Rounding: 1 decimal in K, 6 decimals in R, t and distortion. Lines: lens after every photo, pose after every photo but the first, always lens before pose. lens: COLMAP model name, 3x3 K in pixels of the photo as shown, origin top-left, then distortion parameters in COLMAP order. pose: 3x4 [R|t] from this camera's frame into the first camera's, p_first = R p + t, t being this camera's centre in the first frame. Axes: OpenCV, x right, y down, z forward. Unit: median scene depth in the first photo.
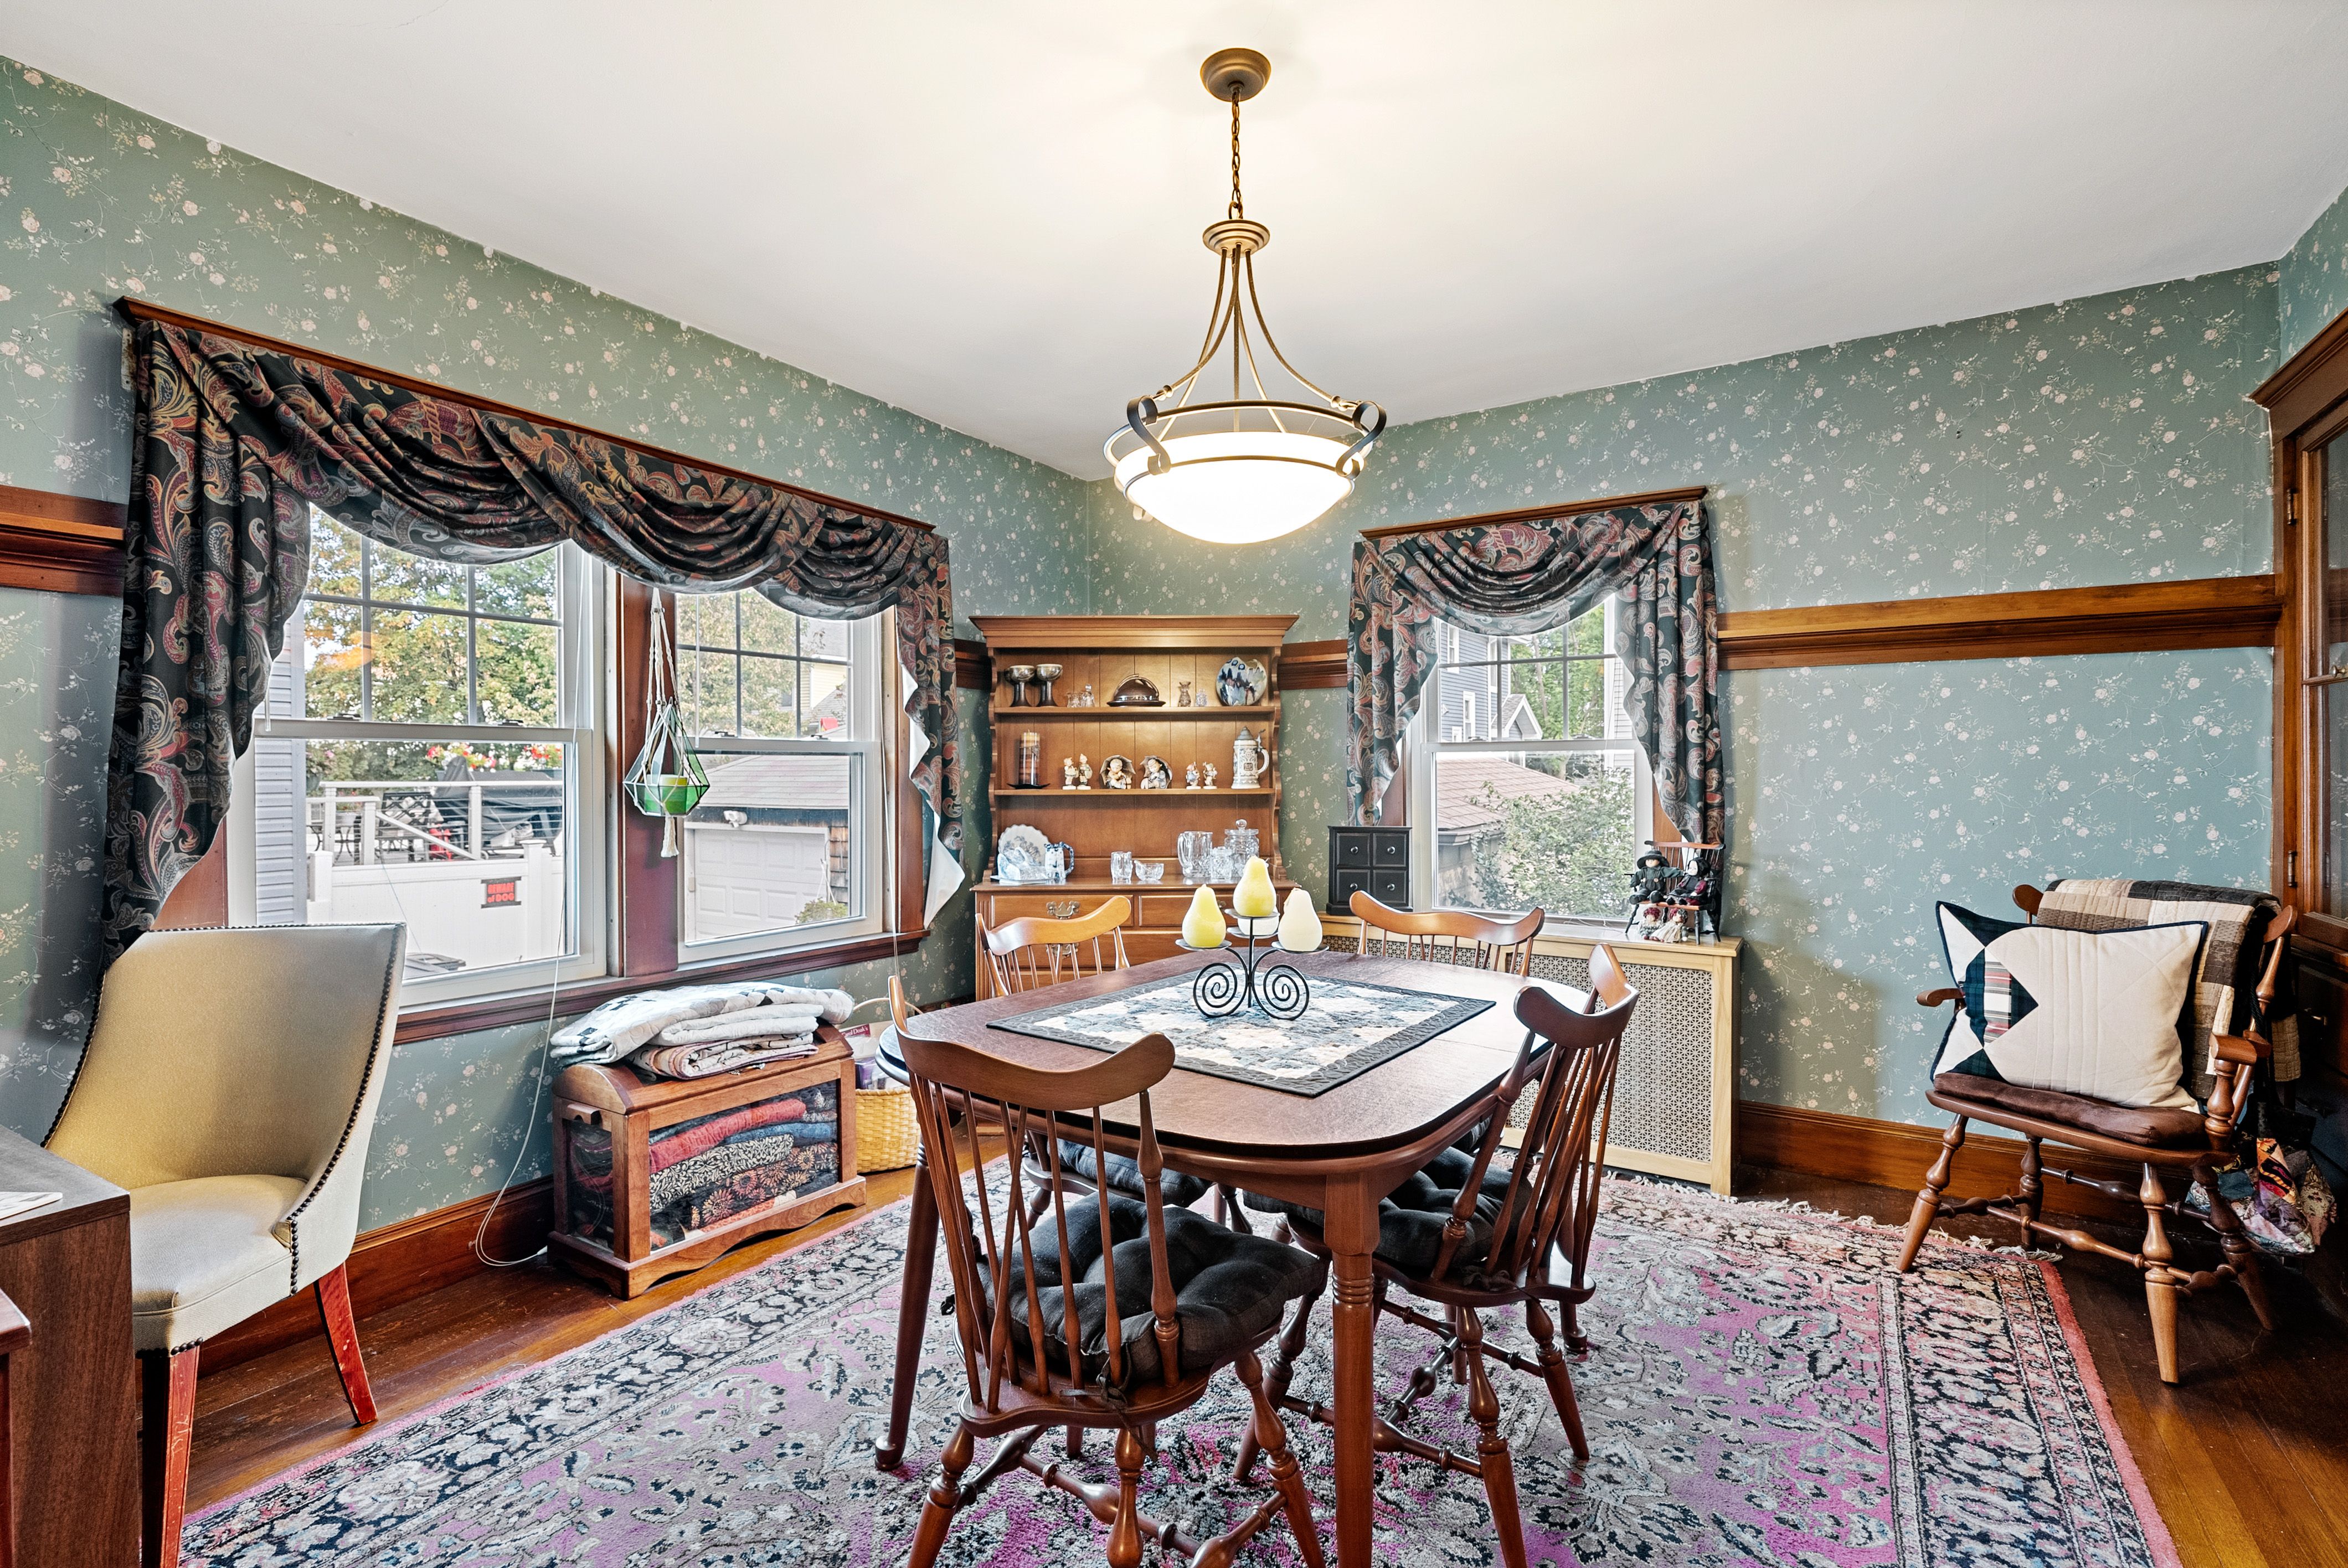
lens RADIAL K [[1062.5, 0, 1171.1], [0, 1062.5, 772.8], [0, 0, 1]] dist [-0.001119, 0.000380]
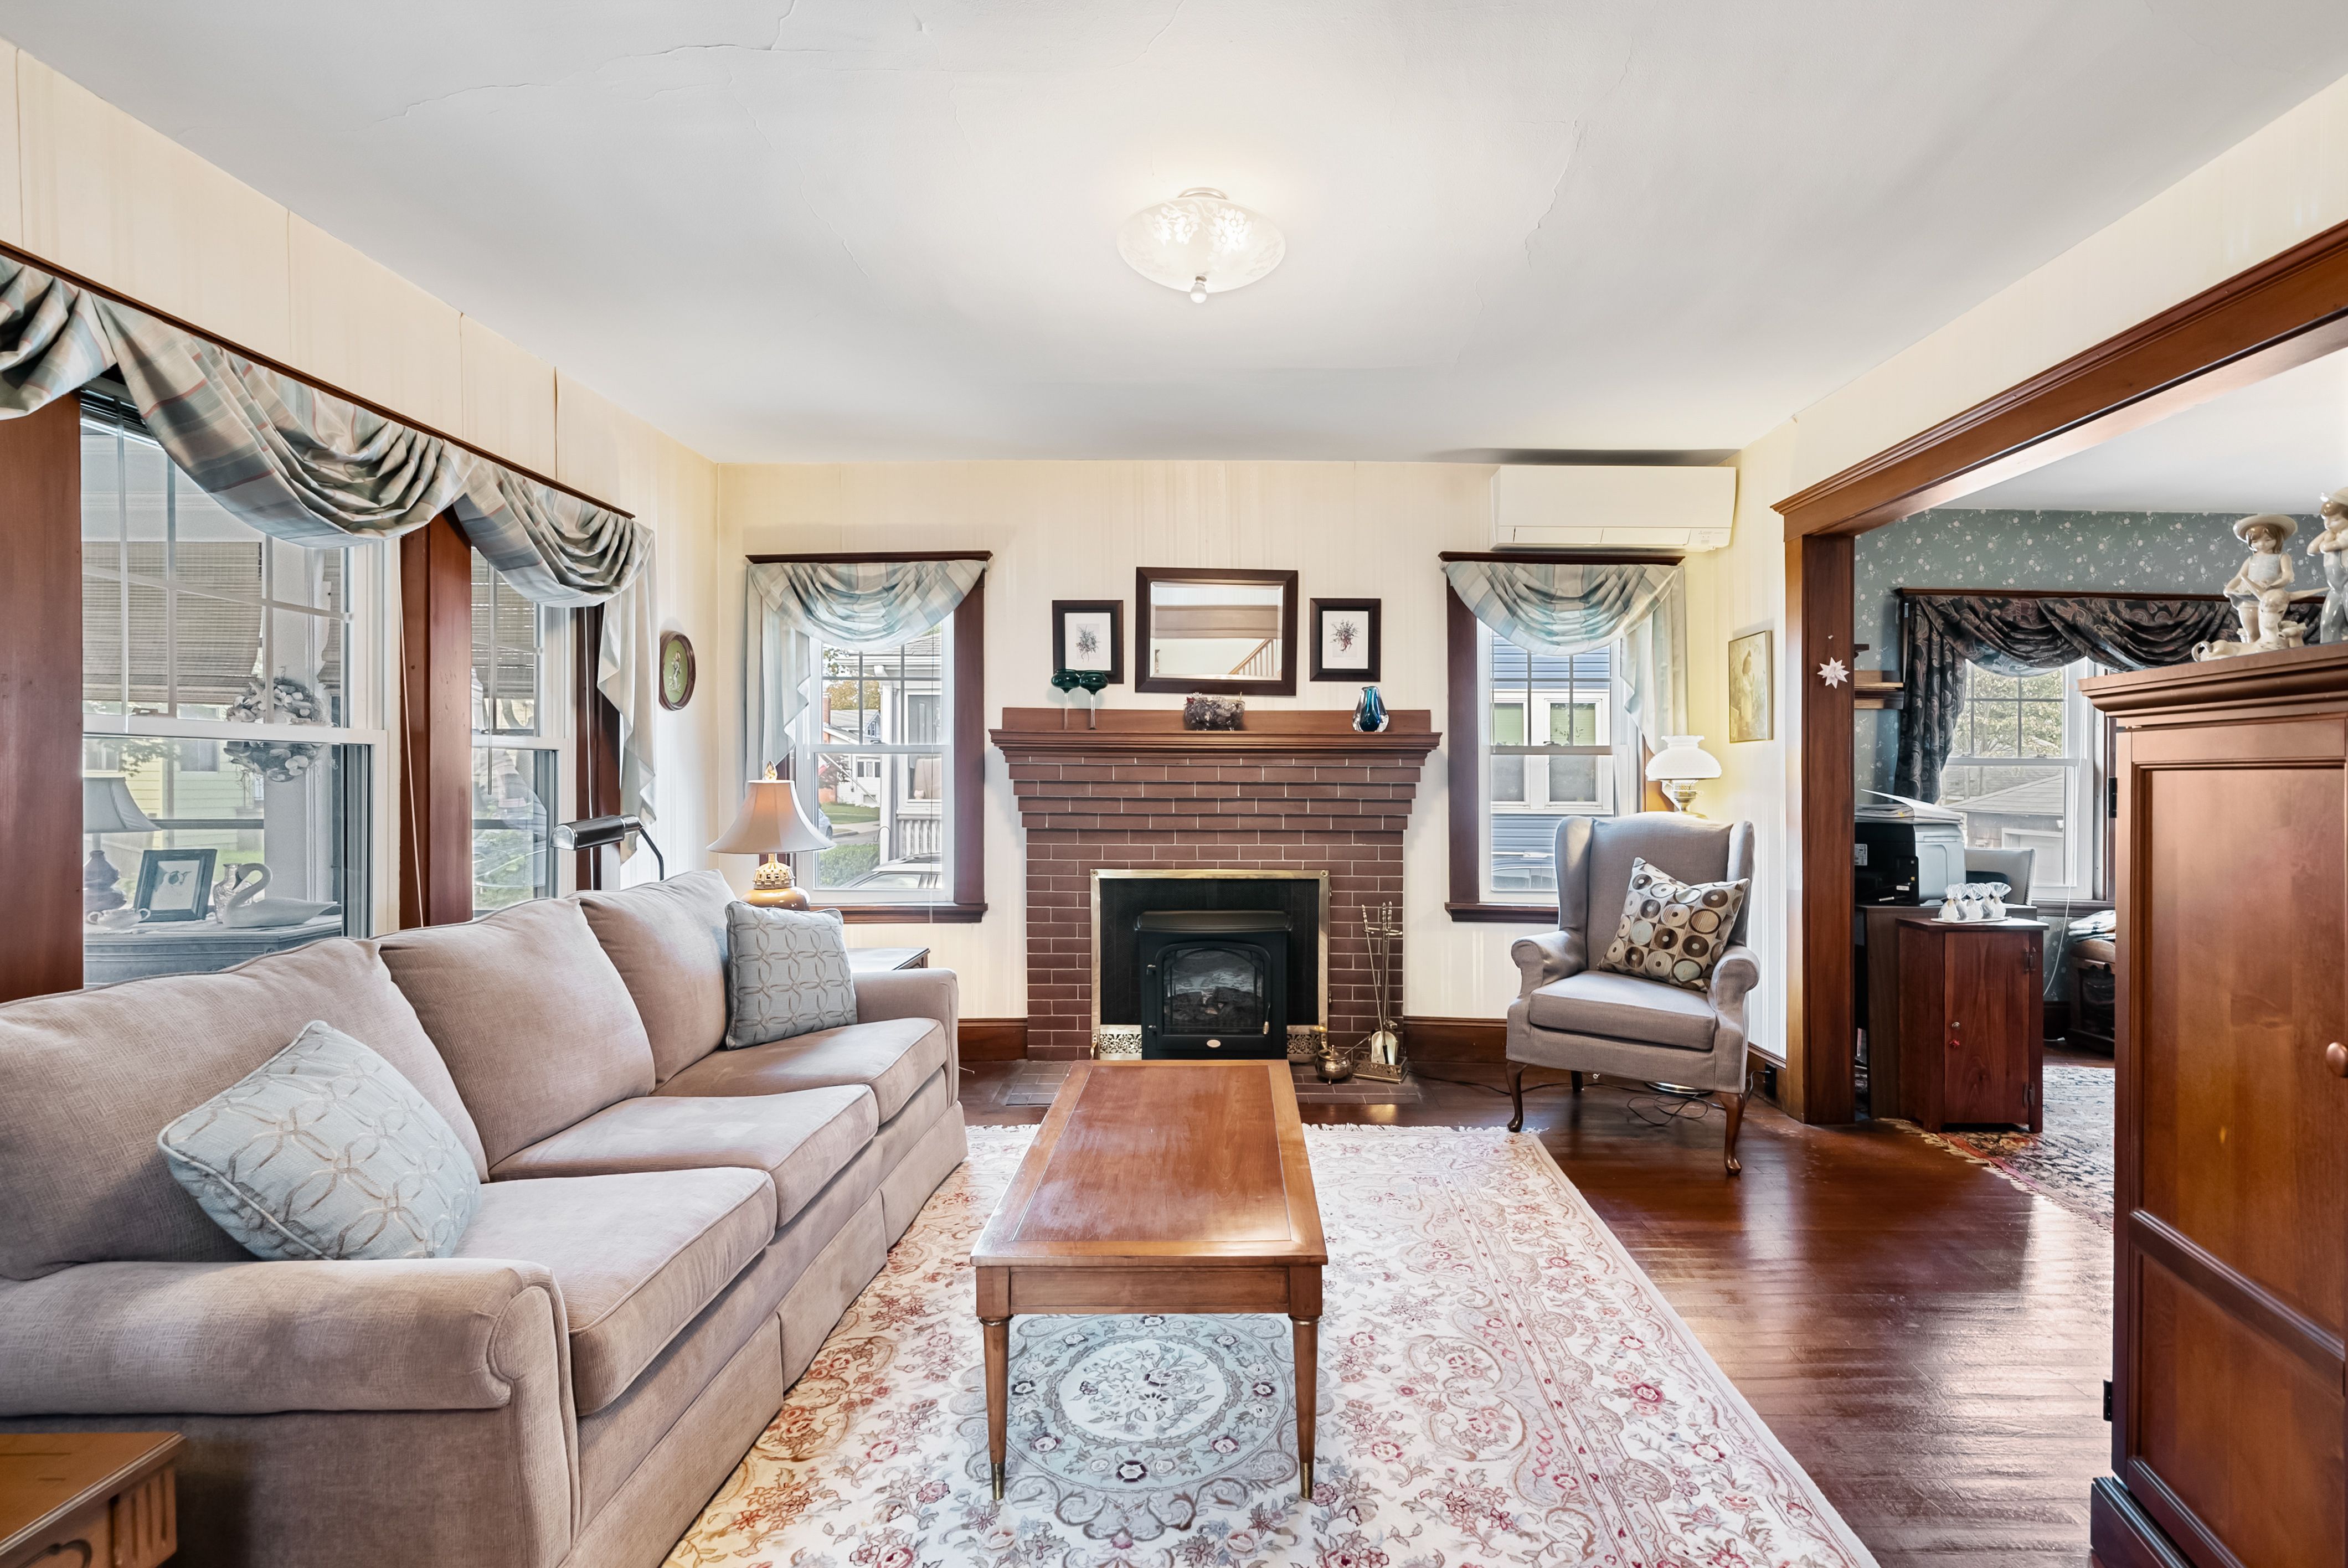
lens RADIAL K [[1056.6, 0, 1221.0], [0, 1056.6, 778.6], [0, 0, 1]] dist [0.000875, 0.000377]
pose [[0.531503, 0.009086, -0.847008, 0.174730], [-0.014590, 0.999892, 0.001571, 0.009577], [0.846931, 0.011523, 0.531578, -1.117884]]
